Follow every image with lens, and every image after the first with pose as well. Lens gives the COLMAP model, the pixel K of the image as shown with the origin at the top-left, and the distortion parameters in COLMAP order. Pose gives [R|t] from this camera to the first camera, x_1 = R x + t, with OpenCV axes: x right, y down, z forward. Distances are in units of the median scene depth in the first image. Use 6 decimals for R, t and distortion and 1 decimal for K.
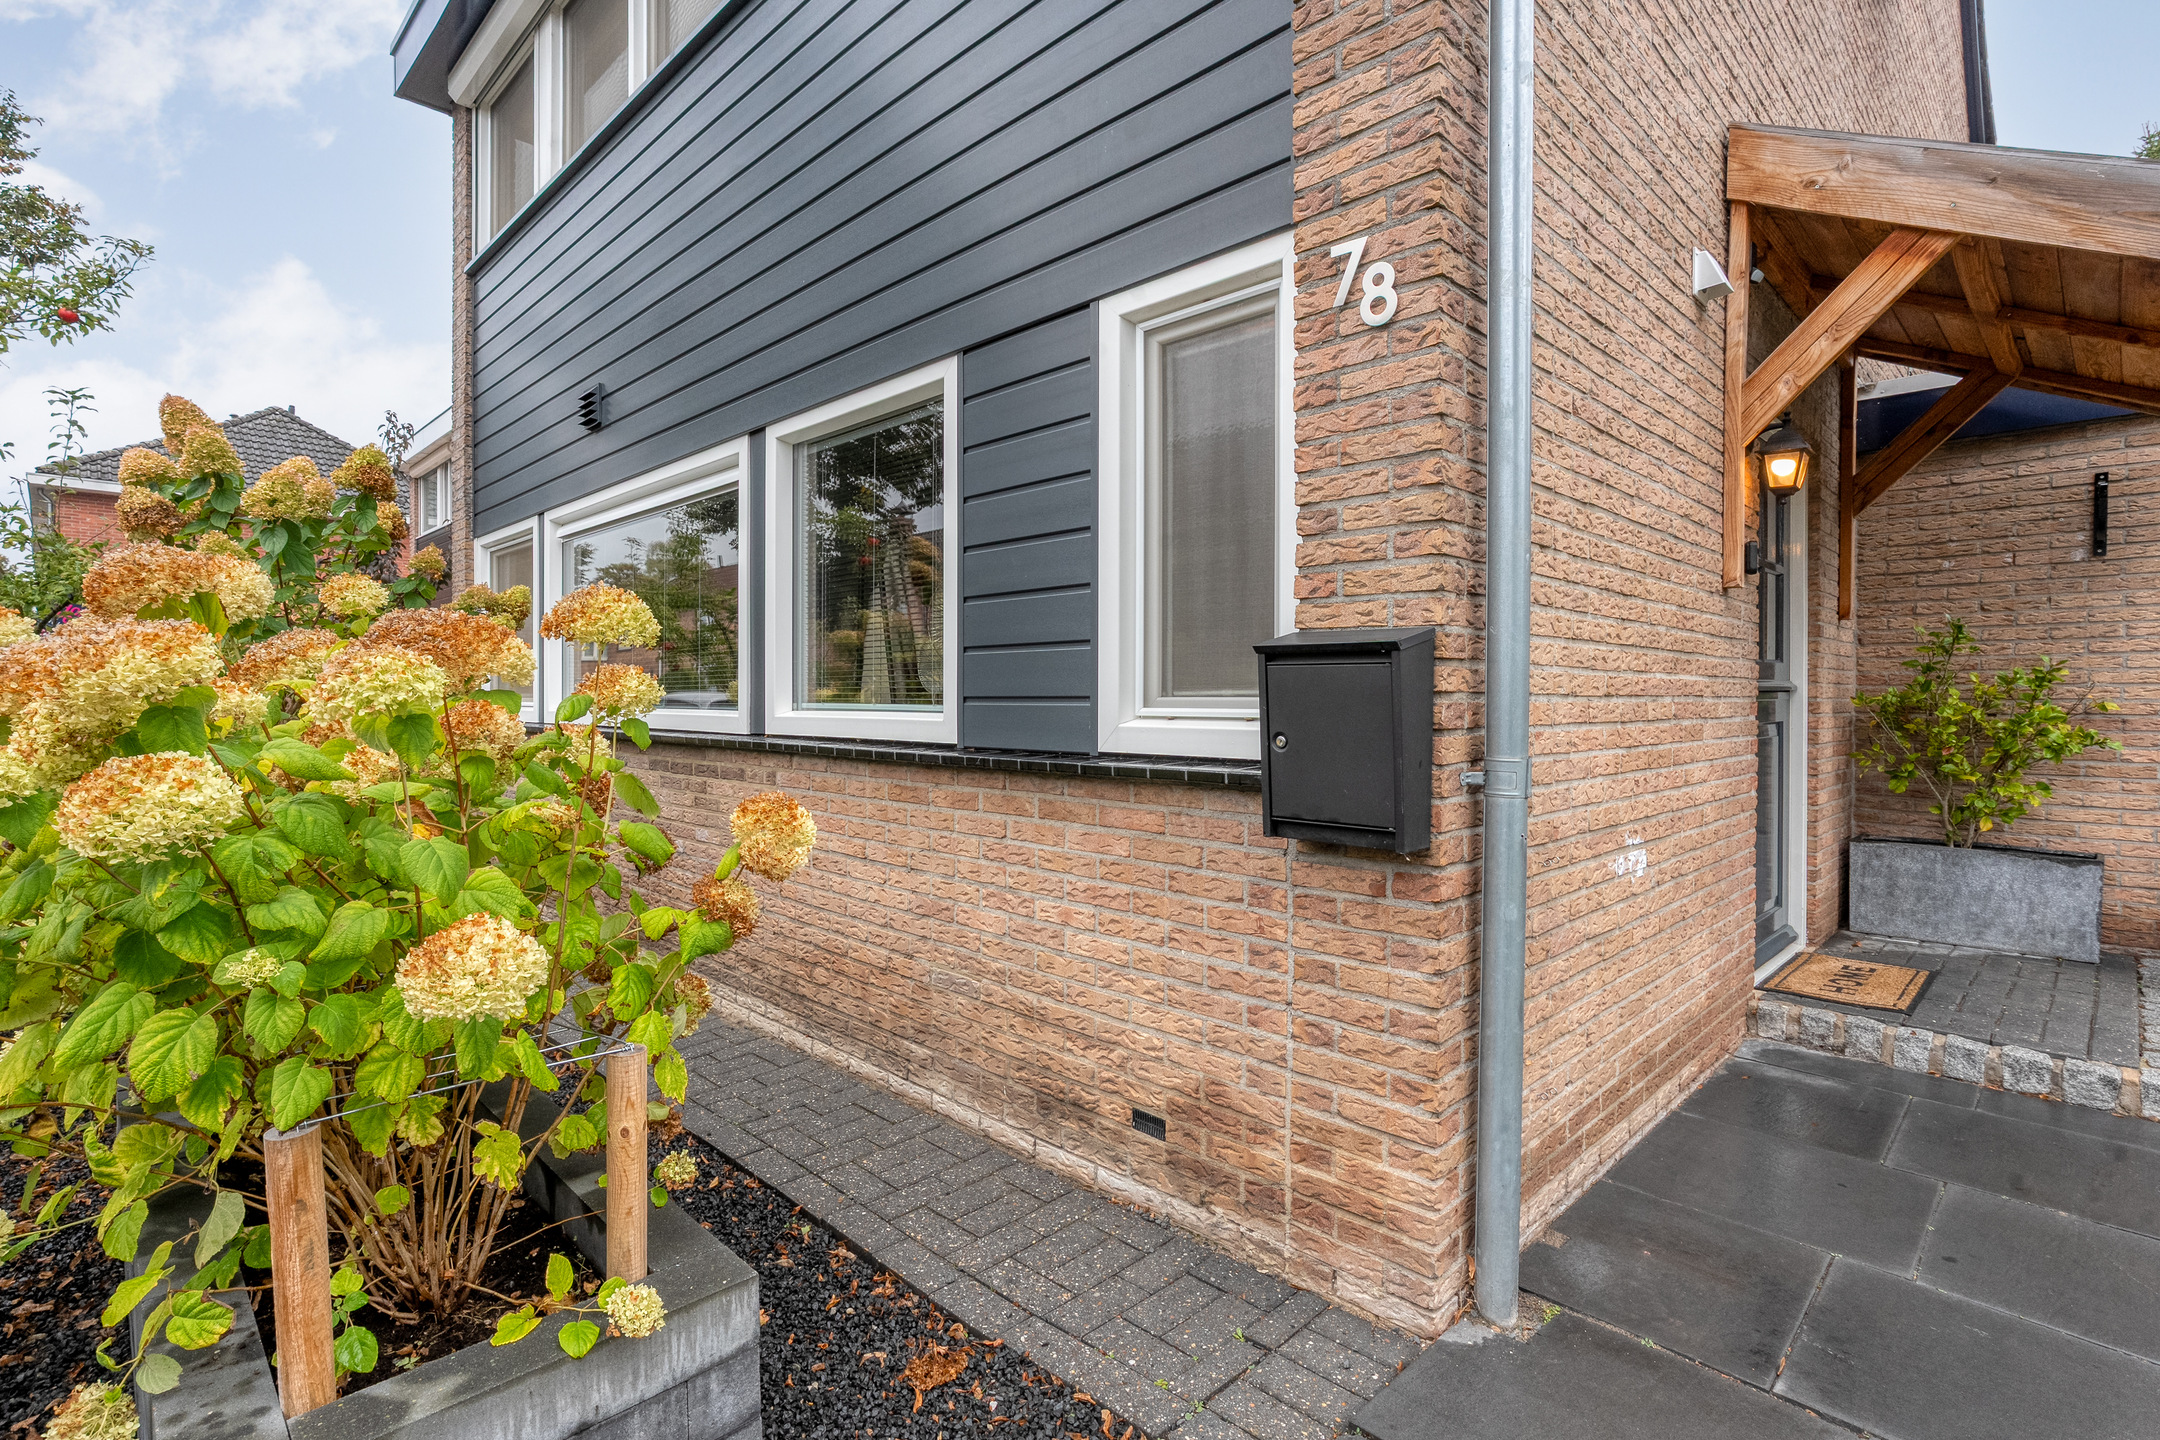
lens RADIAL K [[1043.7, 0, 1110.3], [0, 1043.7, 690.3], [0, 0, 1]] dist [-0.003738, 0.000448]
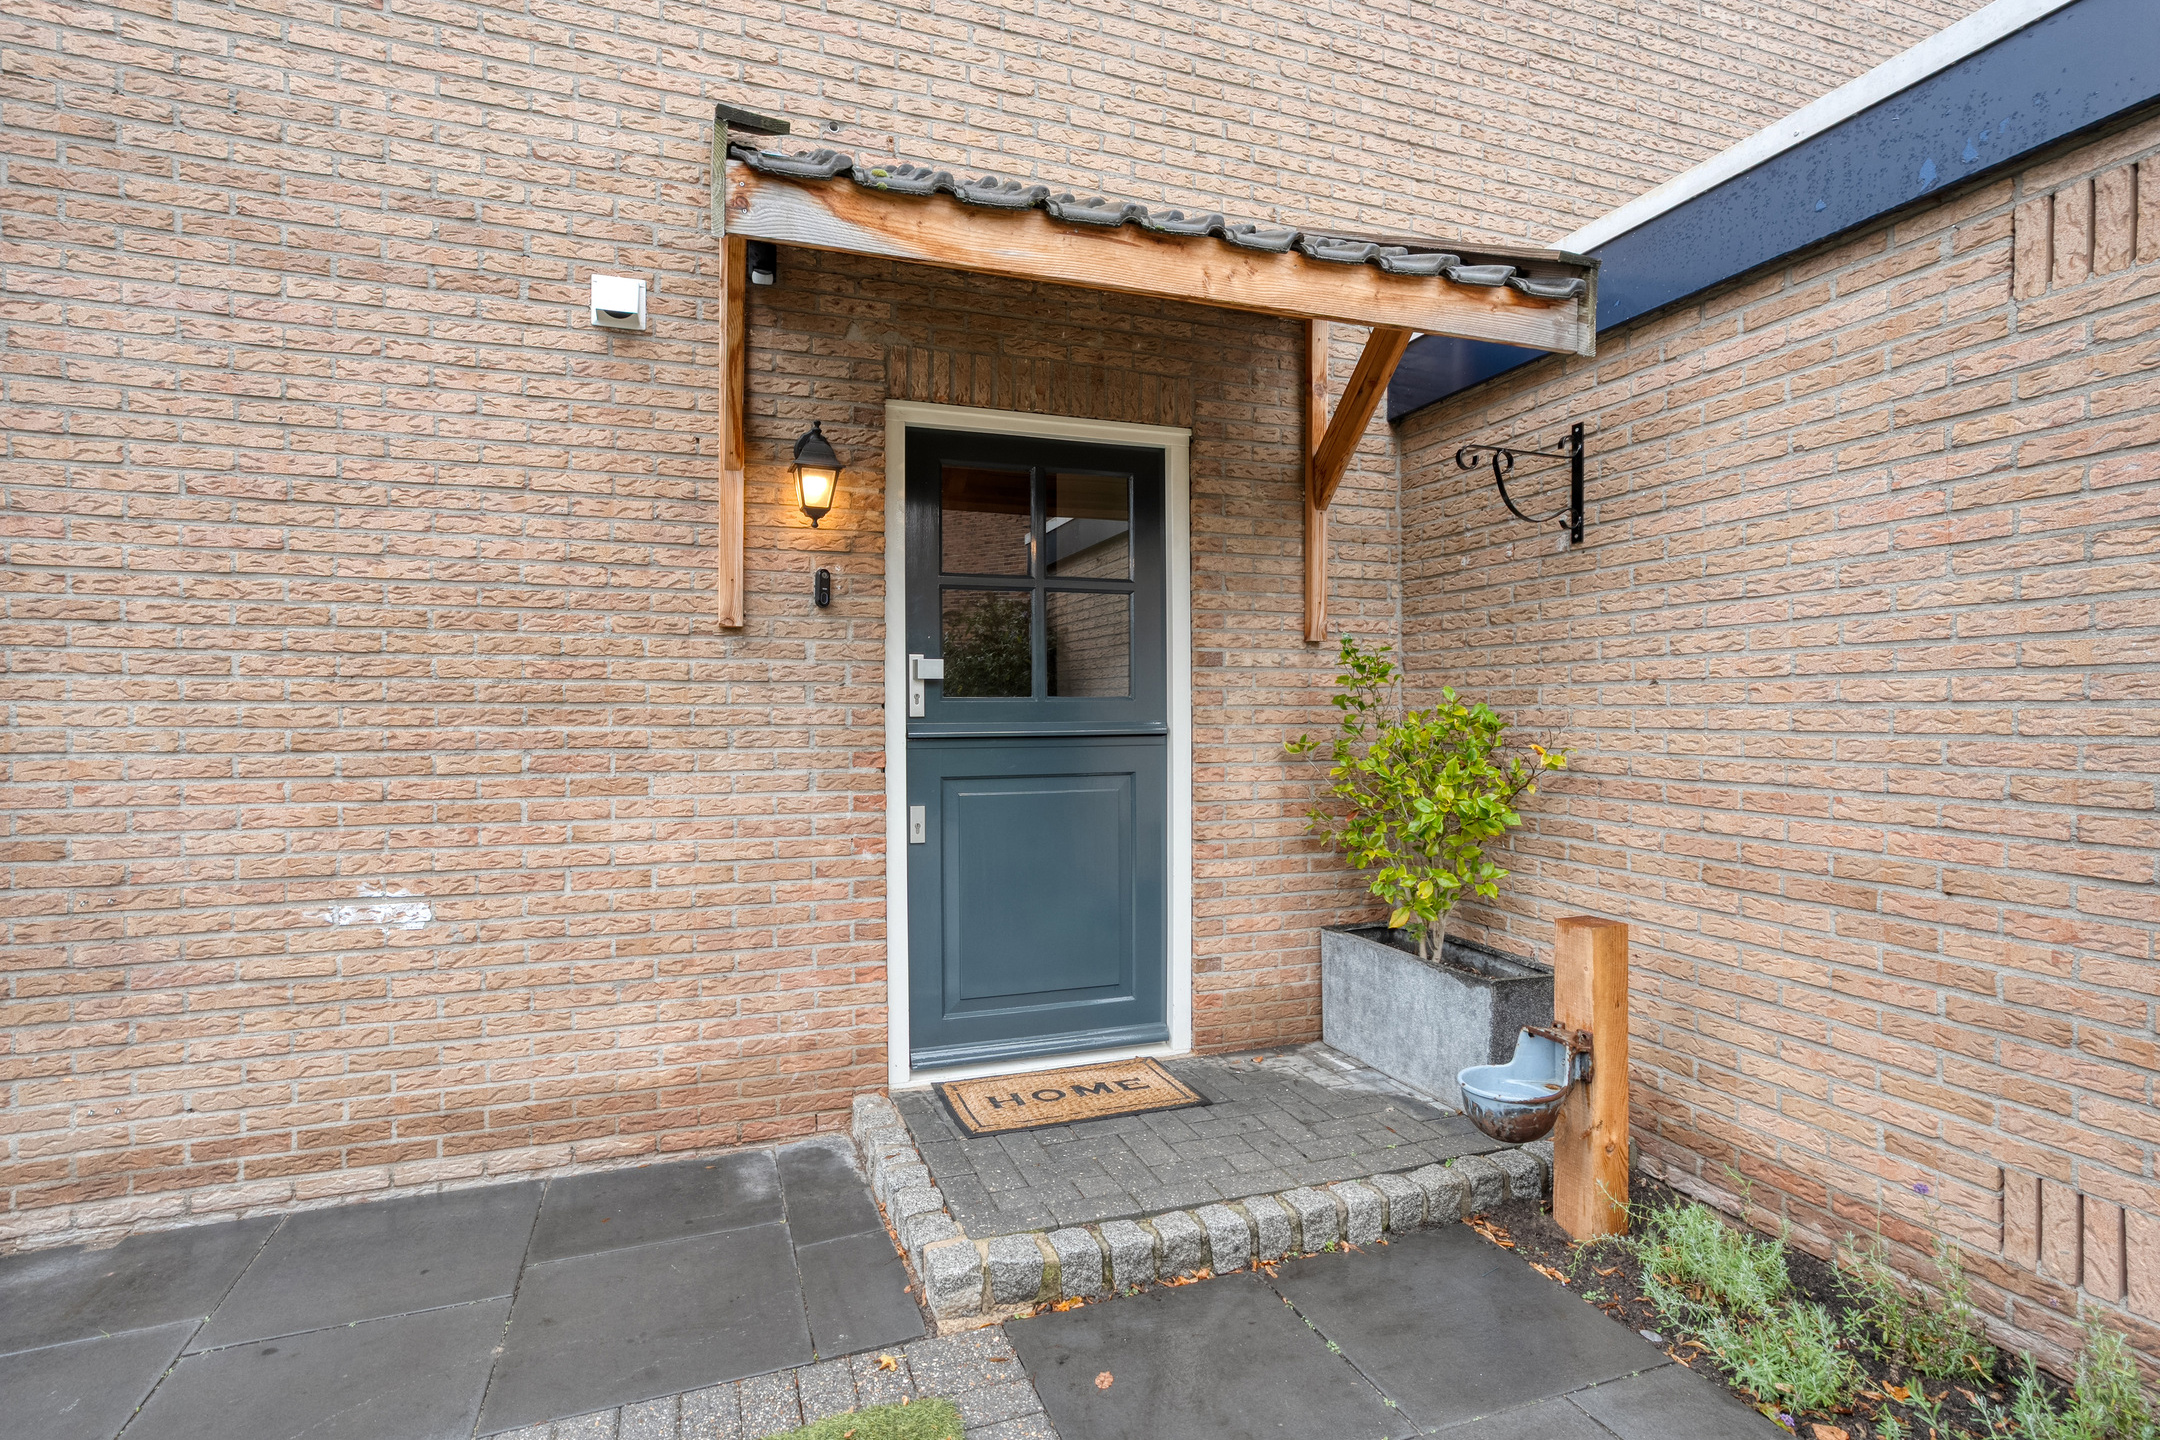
lens RADIAL K [[1043.7, 0, 1101.7], [0, 1043.7, 671.4], [0, 0, 1]] dist [-0.003738, 0.000448]
pose [[0.898813, -0.017088, -0.437999, 1.575190], [0.007310, 0.999685, -0.024002, -0.046948], [0.438271, 0.018372, 0.898655, 0.381102]]
